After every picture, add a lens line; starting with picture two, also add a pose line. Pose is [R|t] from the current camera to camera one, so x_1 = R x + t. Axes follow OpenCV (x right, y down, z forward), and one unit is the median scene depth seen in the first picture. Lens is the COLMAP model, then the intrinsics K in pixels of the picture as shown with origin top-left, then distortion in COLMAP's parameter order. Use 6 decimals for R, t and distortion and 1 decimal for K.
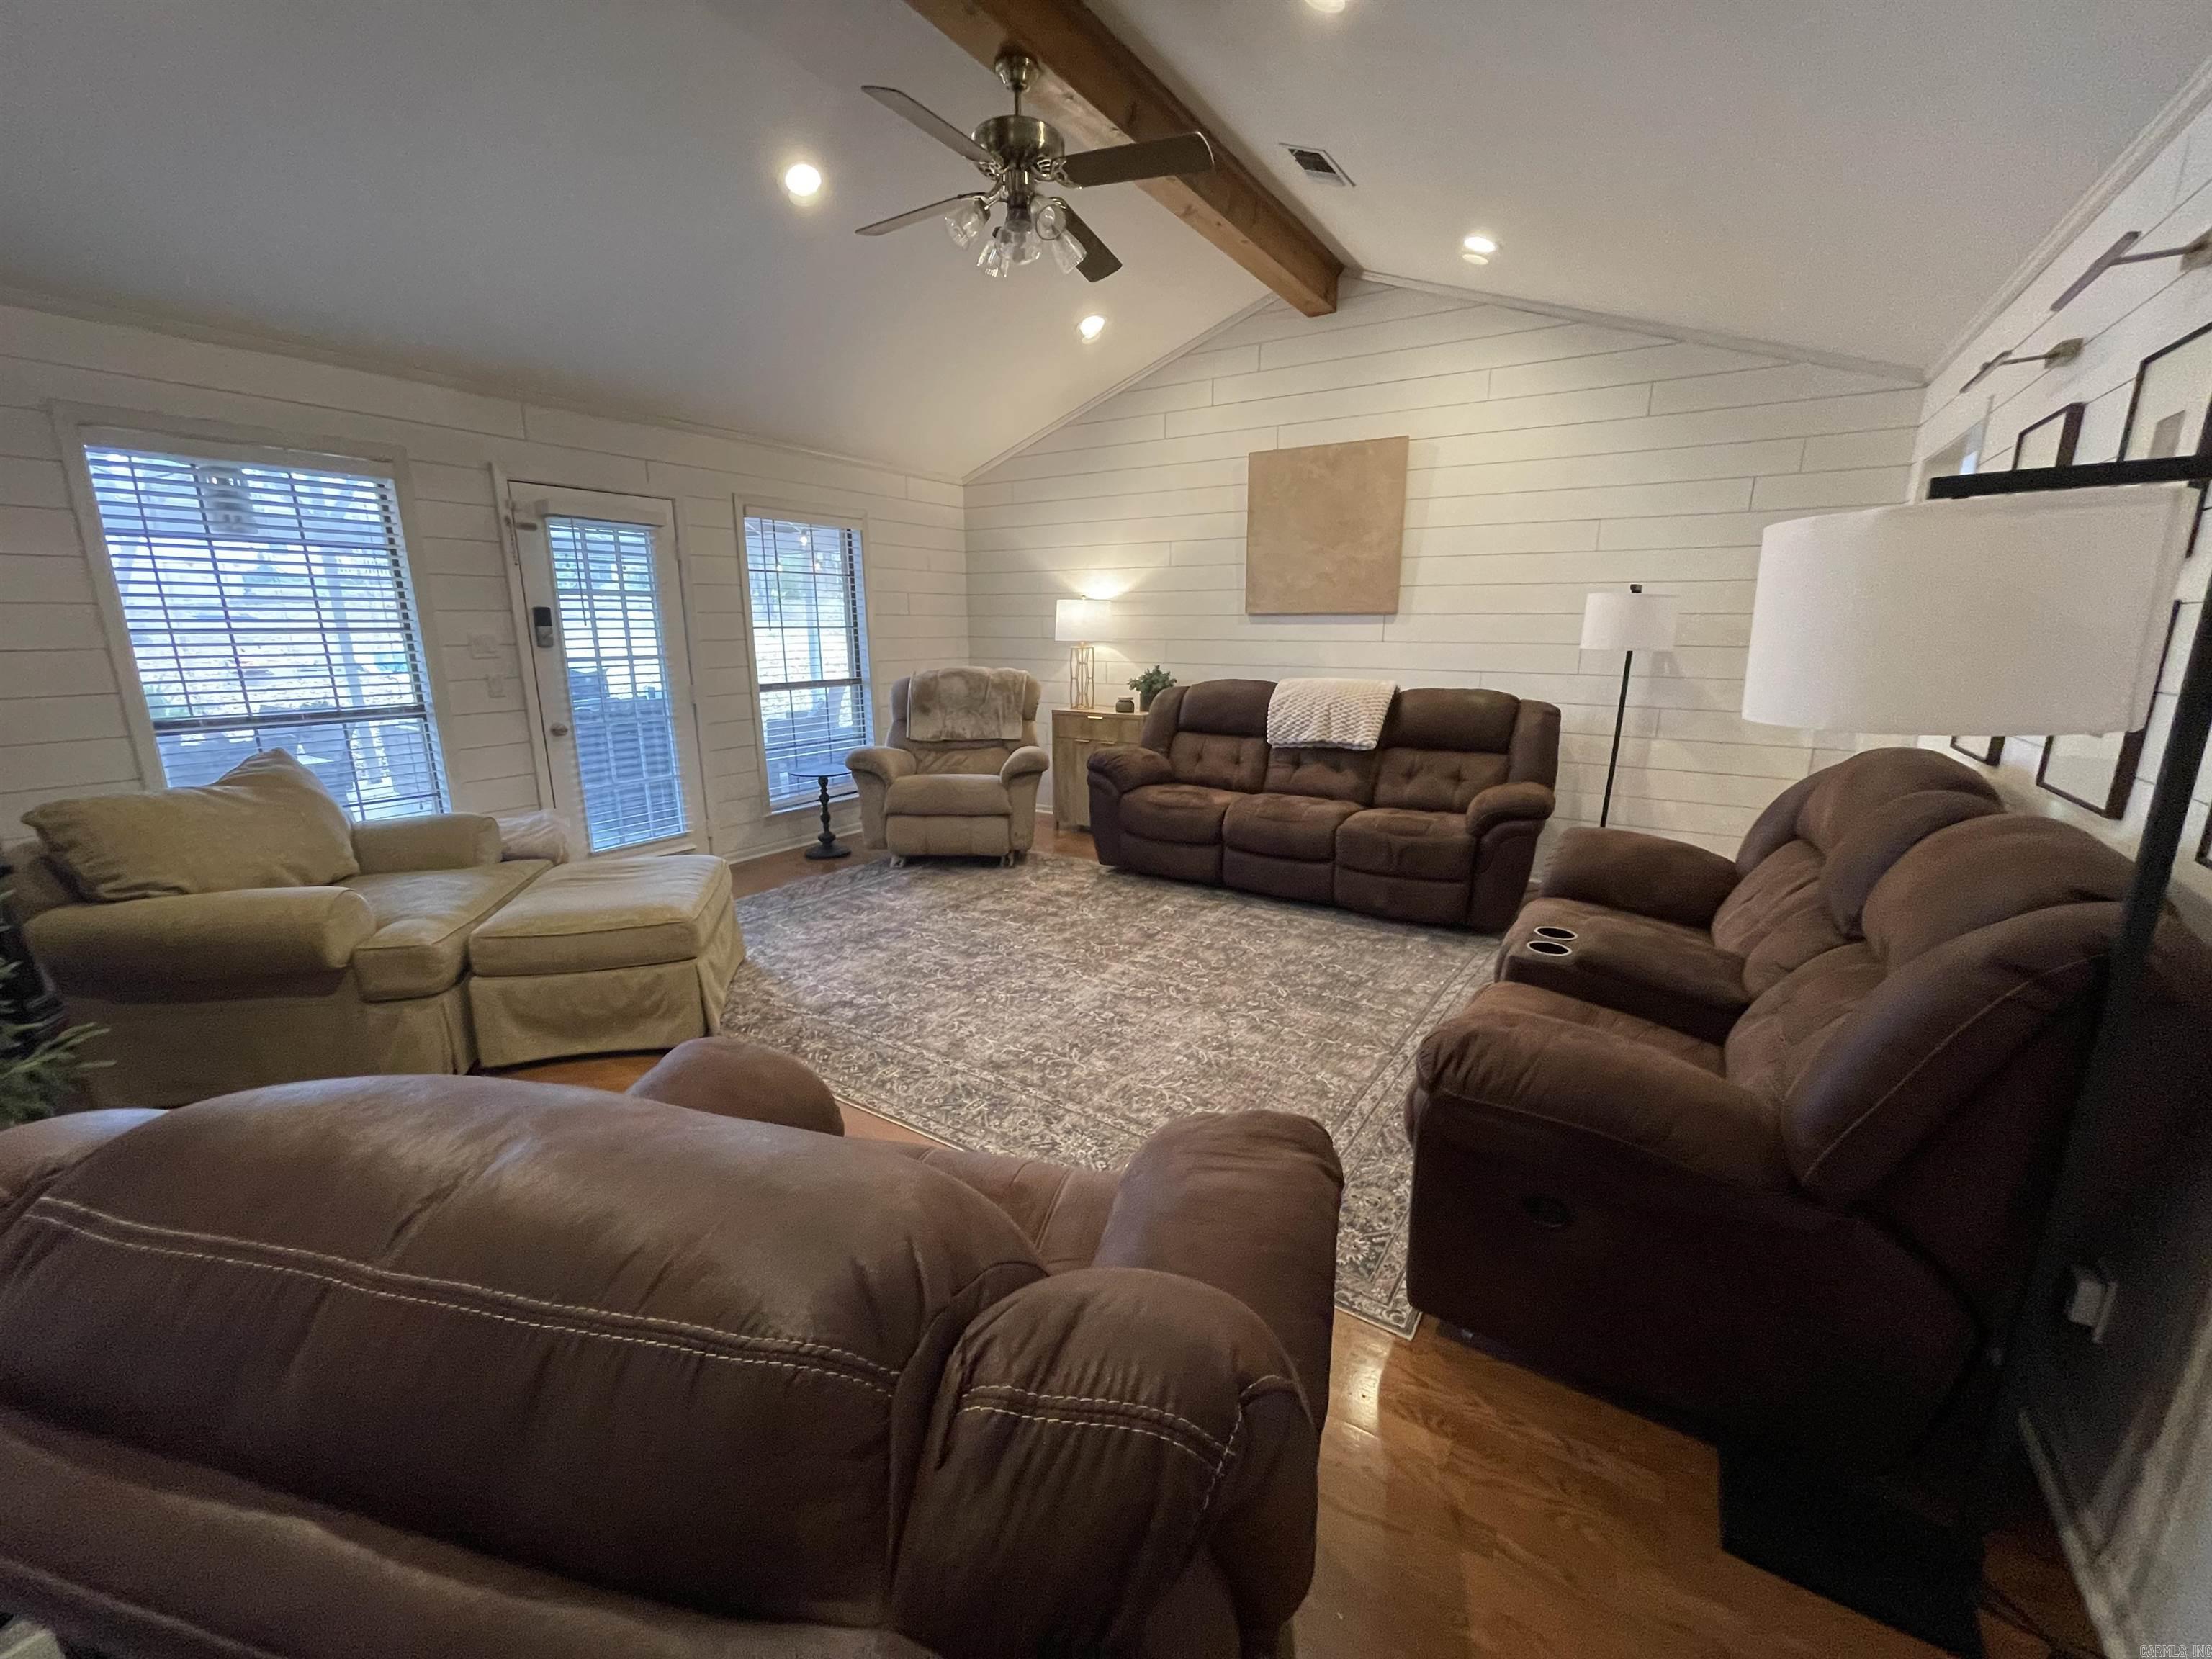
lens RADIAL K [[886.3, 0, 1102.0], [0, 886.3, 840.4], [0, 0, 1]] dist [-0.002988, -0.000077]
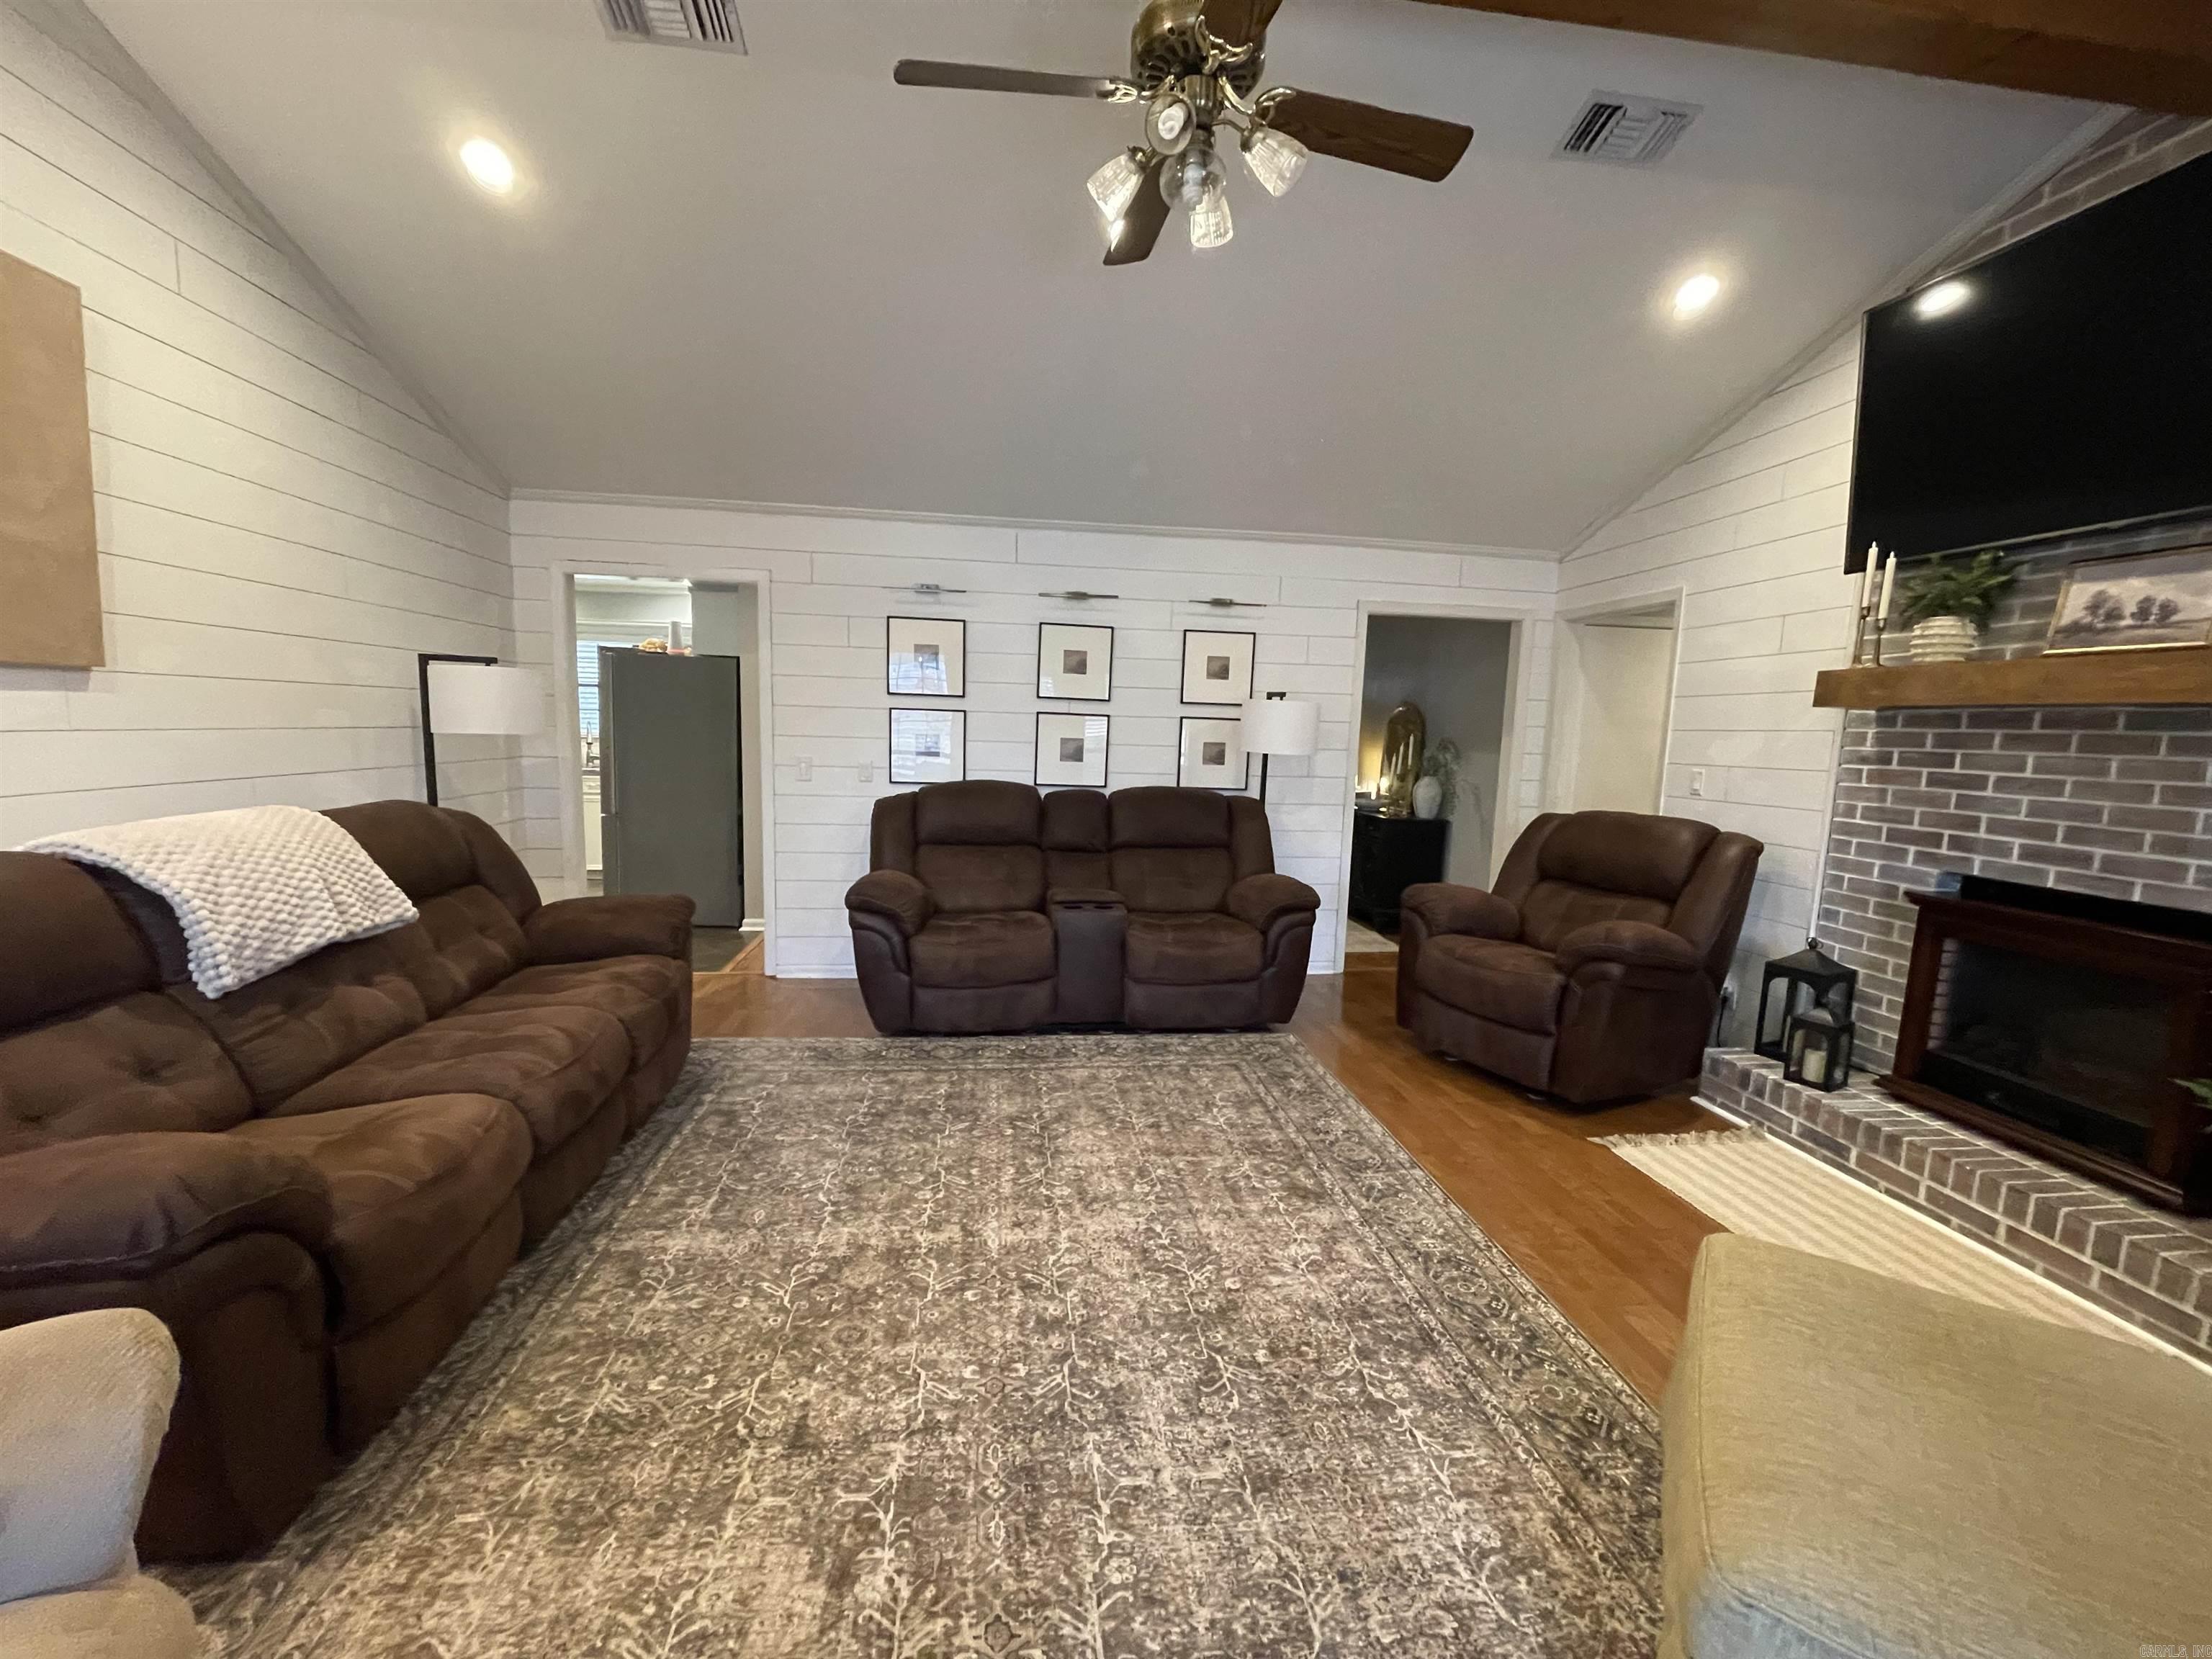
lens RADIAL K [[886.3, 0, 1102.0], [0, 886.3, 840.4], [0, 0, 1]] dist [-0.002988, -0.000077]
pose [[-0.641564, -0.122437, 0.757235, -0.444108], [0.152441, 0.947138, 0.282298, -0.278551], [-0.751769, 0.296545, -0.588985, 1.132473]]
